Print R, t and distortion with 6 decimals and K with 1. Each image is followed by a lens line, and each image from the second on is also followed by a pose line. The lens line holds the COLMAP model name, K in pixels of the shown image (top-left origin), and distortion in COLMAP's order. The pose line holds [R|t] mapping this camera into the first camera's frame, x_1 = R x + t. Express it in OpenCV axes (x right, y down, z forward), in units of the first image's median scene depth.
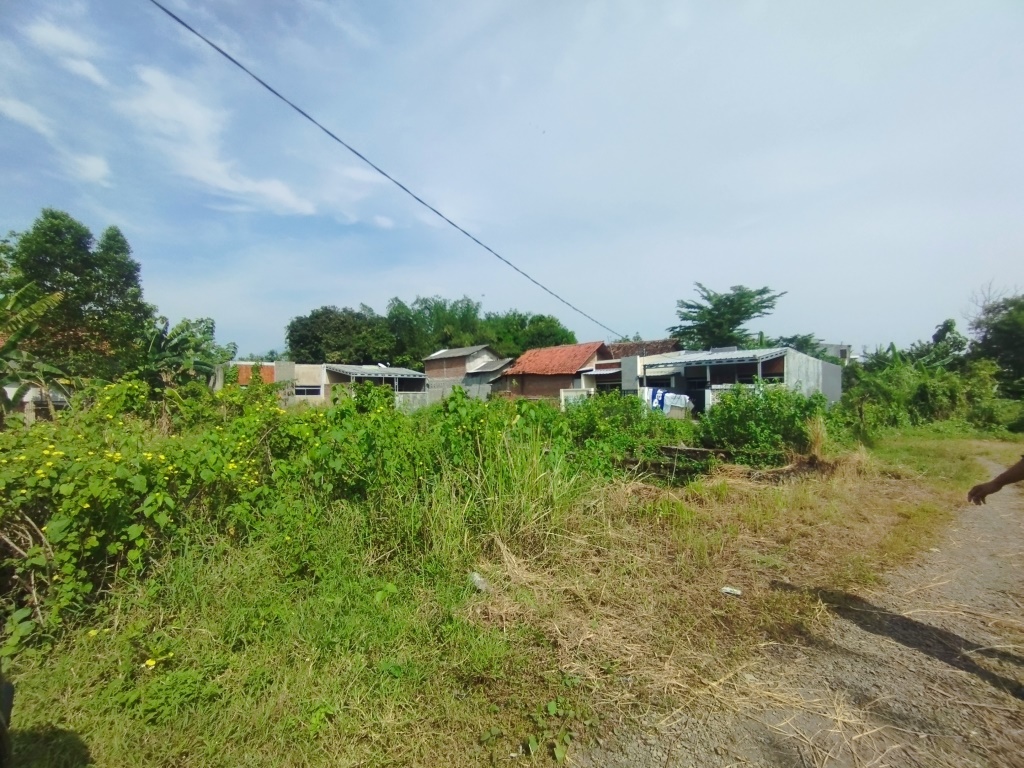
lens RADIAL K [[477.6, 0, 532.1], [0, 477.6, 396.5], [0, 0, 1]] dist [0.001078, 0.003224]
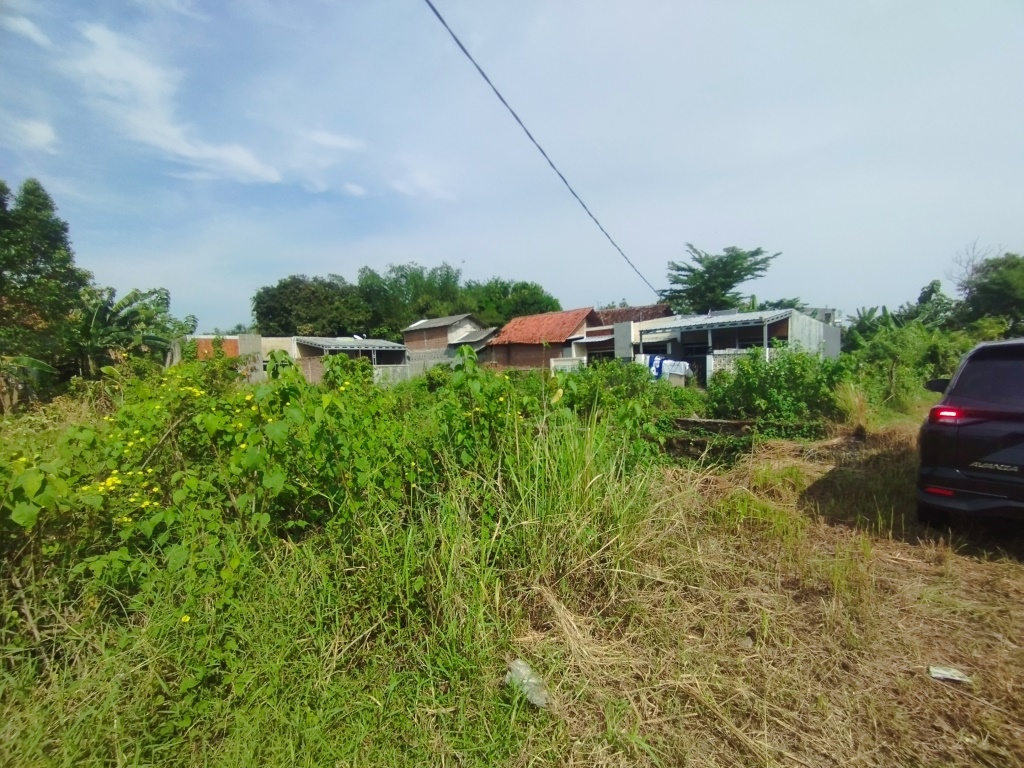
lens RADIAL K [[477.6, 0, 532.6], [0, 477.6, 397.0], [0, 0, 1]] dist [0.001078, 0.003224]
pose [[0.998904, -0.024231, 0.040040, -0.017601], [0.021722, 0.997843, 0.061940, 0.001365], [-0.041455, -0.061003, 0.997276, 0.064652]]
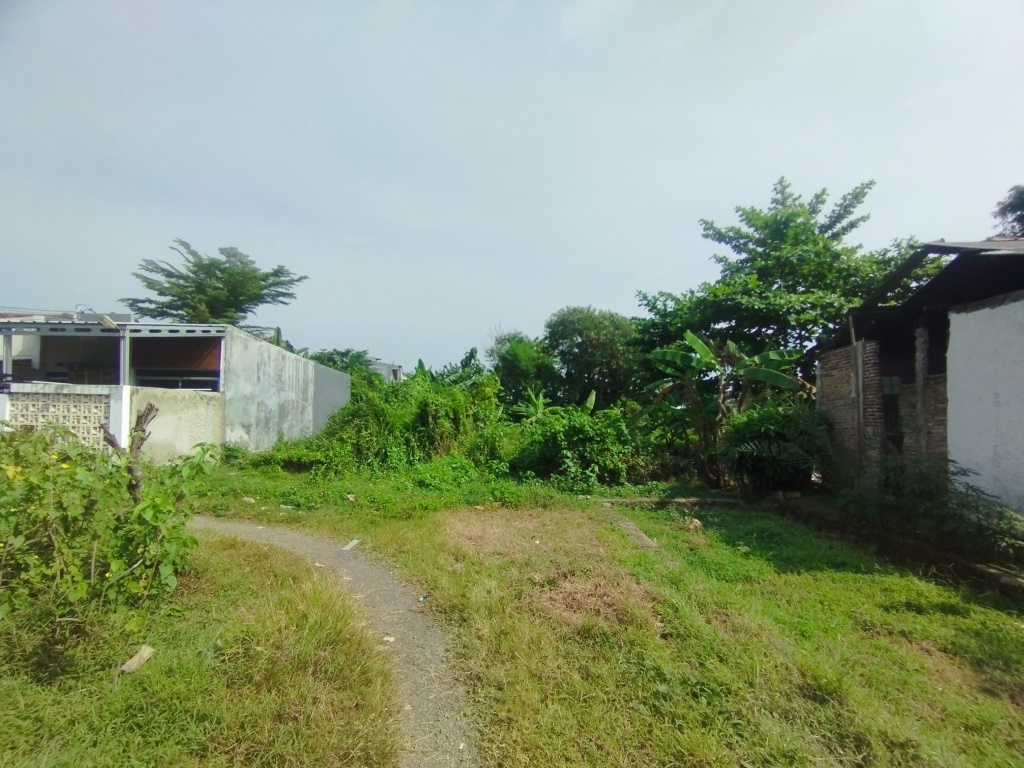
lens RADIAL K [[477.6, 0, 504.4], [0, 477.6, 386.6], [0, 0, 1]] dist [0.001078, 0.003224]
pose [[0.716716, 0.061606, 0.694639, 0.356451], [-0.021421, 0.997565, -0.066371, -0.002780], [-0.697036, 0.032689, 0.716291, 0.361532]]
